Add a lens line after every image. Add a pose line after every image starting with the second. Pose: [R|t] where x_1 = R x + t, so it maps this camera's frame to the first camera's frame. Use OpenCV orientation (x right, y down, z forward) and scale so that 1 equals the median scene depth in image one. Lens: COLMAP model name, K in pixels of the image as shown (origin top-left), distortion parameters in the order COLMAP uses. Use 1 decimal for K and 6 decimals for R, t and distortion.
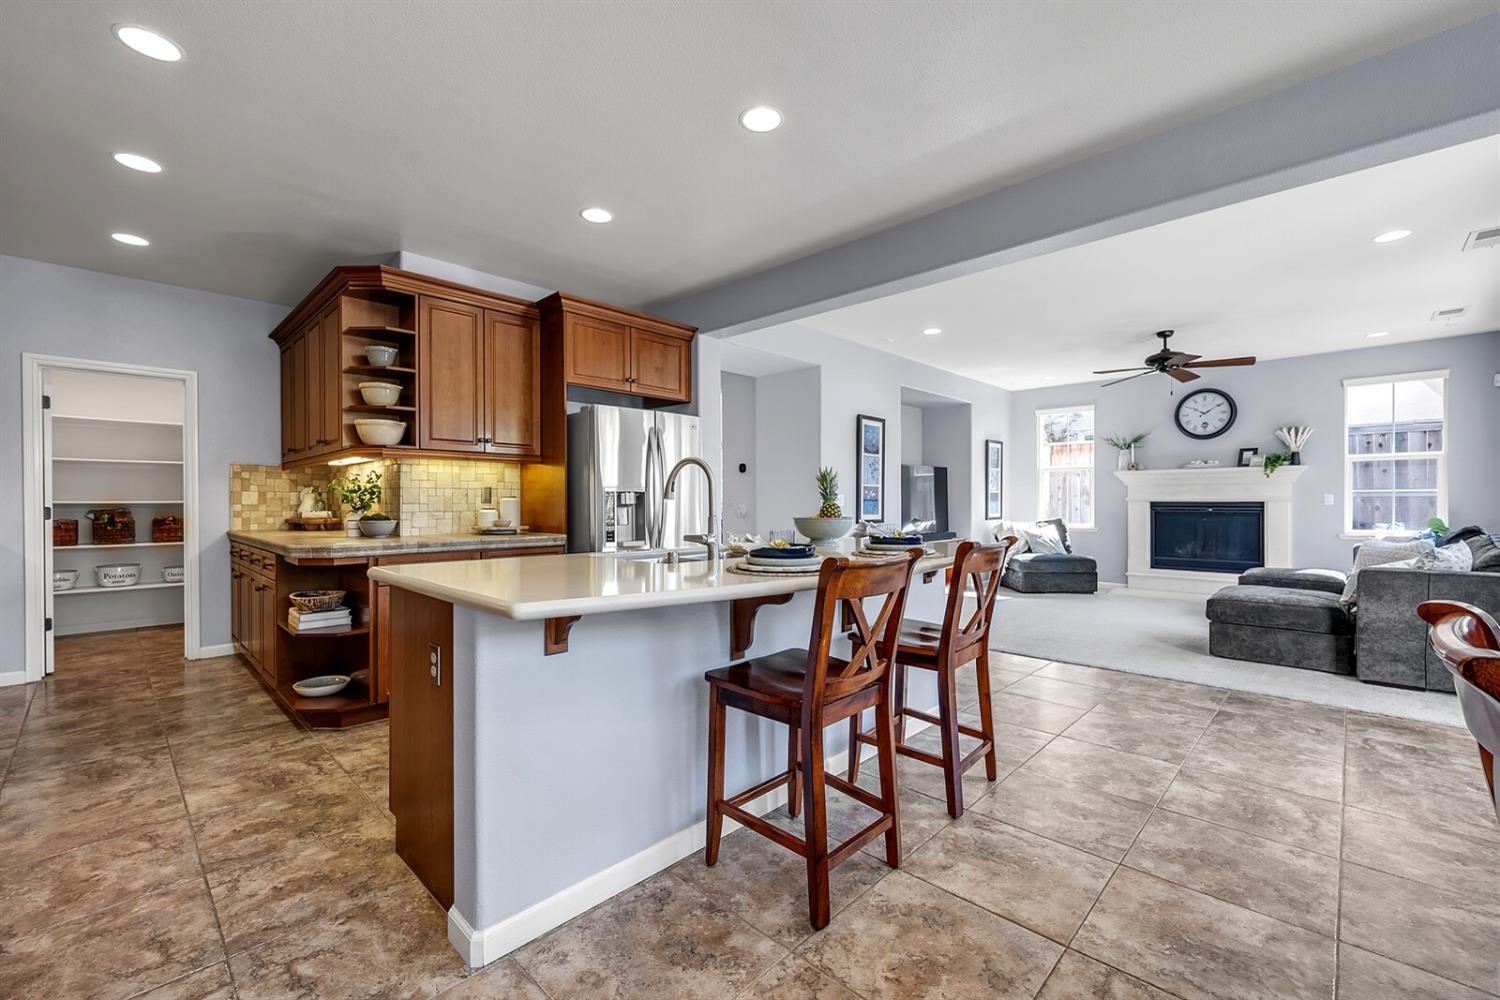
lens RADIAL K [[619.8, 0, 752.5], [0, 619.8, 503.4], [0, 0, 1]] dist [-0.001293, -0.001098]
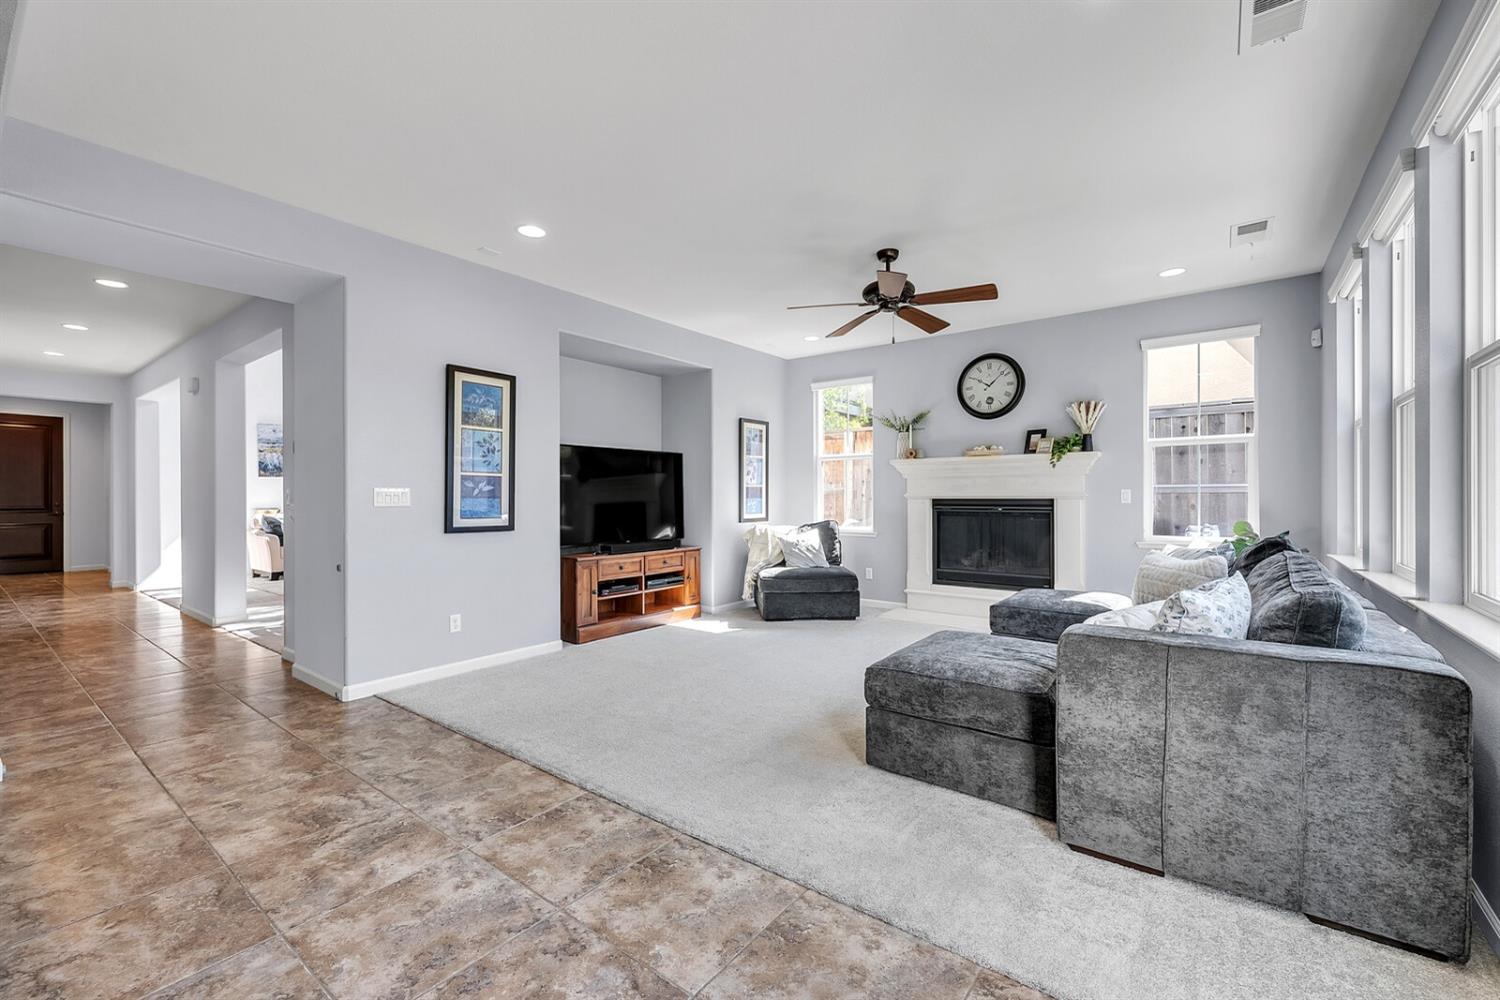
lens RADIAL K [[619.8, 0, 754.4], [0, 619.8, 498.2], [0, 0, 1]] dist [-0.001293, -0.001098]
pose [[0.991998, -0.000076, 0.126257, 0.383721], [0.000352, 0.999998, -0.002161, -0.002135], [-0.126256, 0.002188, 0.991995, 0.298959]]
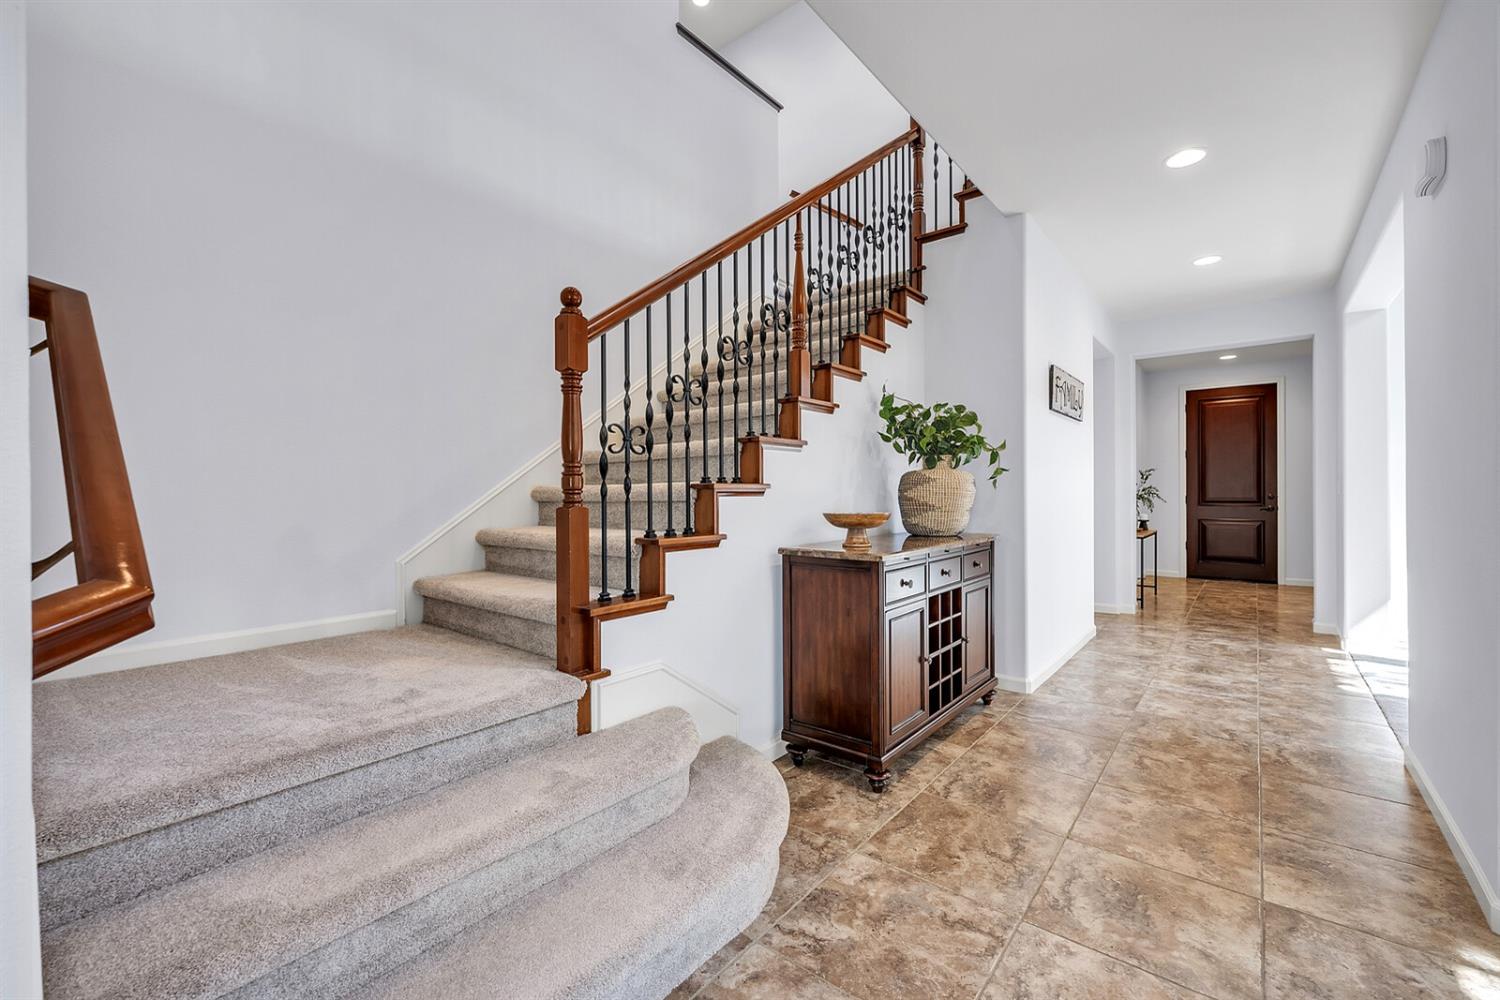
lens RADIAL K [[619.8, 0, 757.5], [0, 619.8, 495.1], [0, 0, 1]] dist [-0.001293, -0.001098]
pose [[0.093446, 0.003324, -0.995619, -0.040652], [0.004579, 0.999982, 0.003769, -0.001822], [0.995614, -0.004911, 0.093429, 0.936998]]
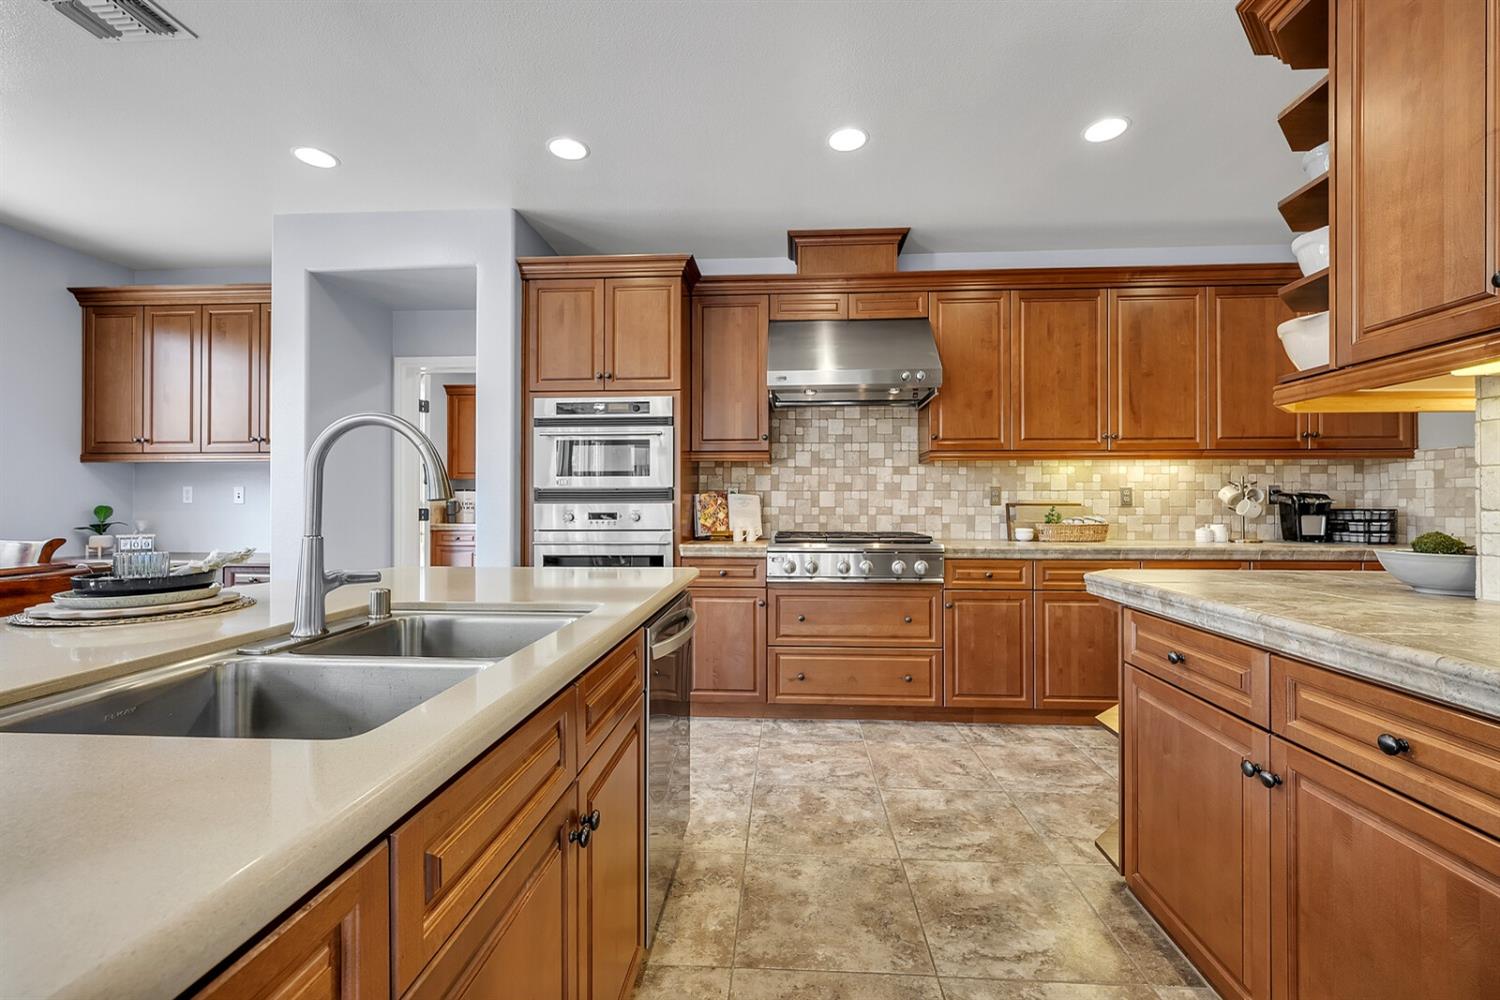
lens RADIAL K [[619.8, 0, 754.5], [0, 619.8, 497.3], [0, 0, 1]] dist [-0.001293, -0.001098]
pose [[-0.760913, -0.005175, -0.648833, -0.003411], [-0.000125, 0.999969, -0.007830, -0.002720], [0.648854, -0.005877, -0.760890, 0.586538]]
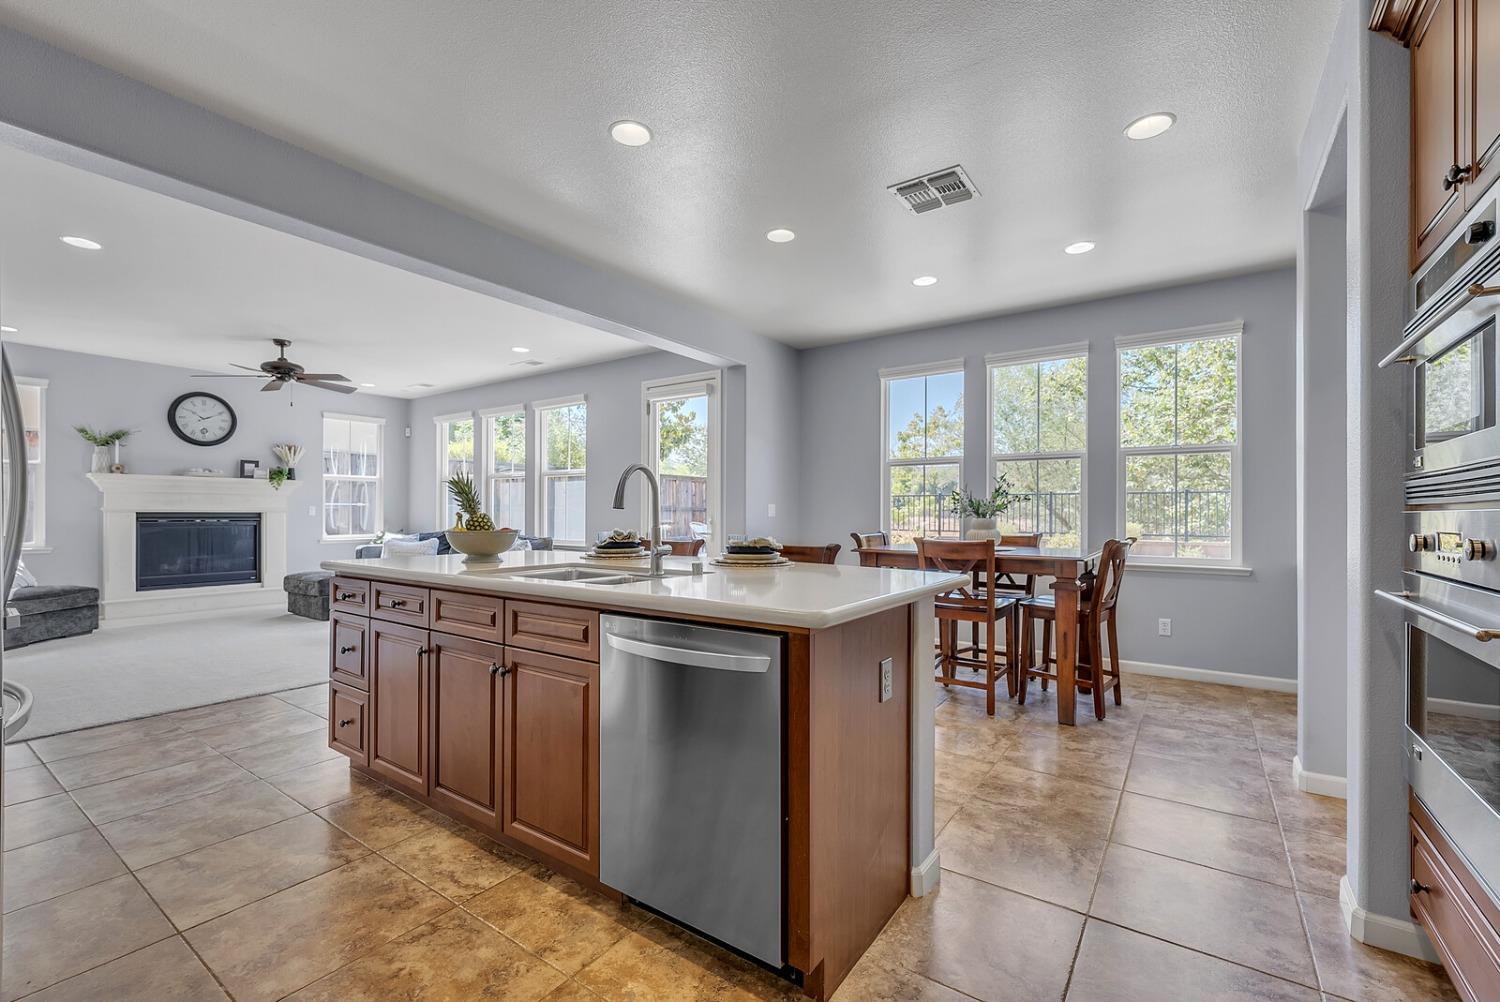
lens RADIAL K [[619.8, 0, 749.7], [0, 619.8, 513.7], [0, 0, 1]] dist [-0.001293, -0.001098]
pose [[-0.161363, 0.000725, 0.986895, -0.382856], [-0.000295, 1.000000, -0.000782, -0.000009], [-0.986895, -0.000417, -0.161363, 0.373699]]
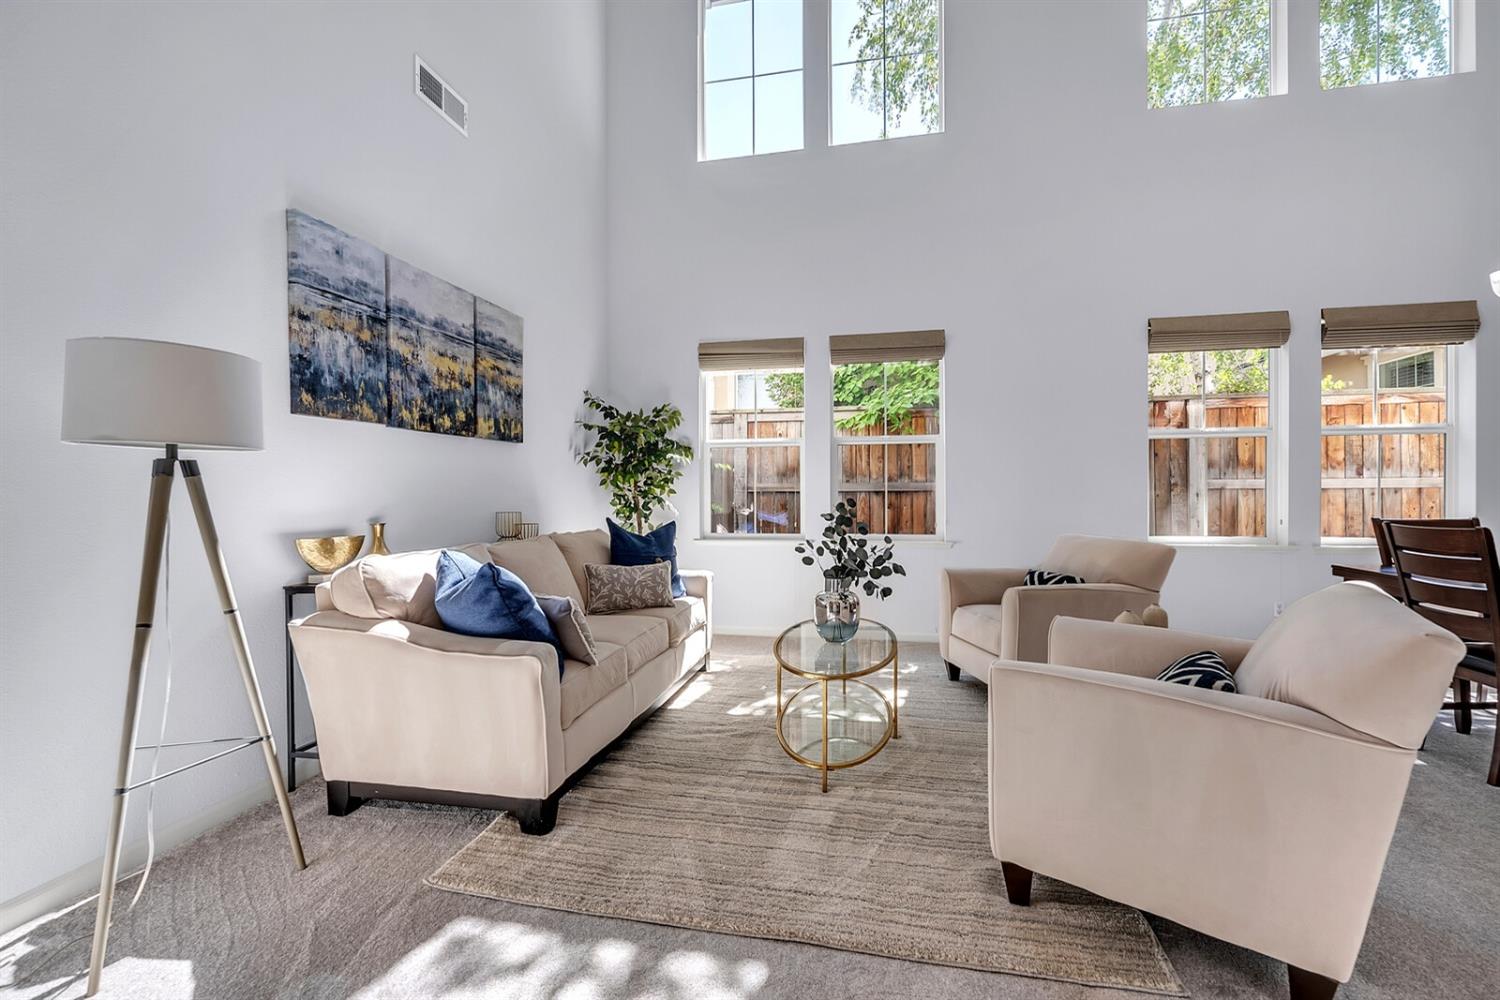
lens RADIAL K [[616.4, 0, 761.5], [0, 616.4, 500.4], [0, 0, 1]] dist [-0.000455, -0.000314]
pose [[0.842008, -0.006947, 0.539420, -0.545778], [0.003878, 0.999969, 0.006825, -0.002733], [-0.539451, -0.003655, 0.842009, 1.401571]]
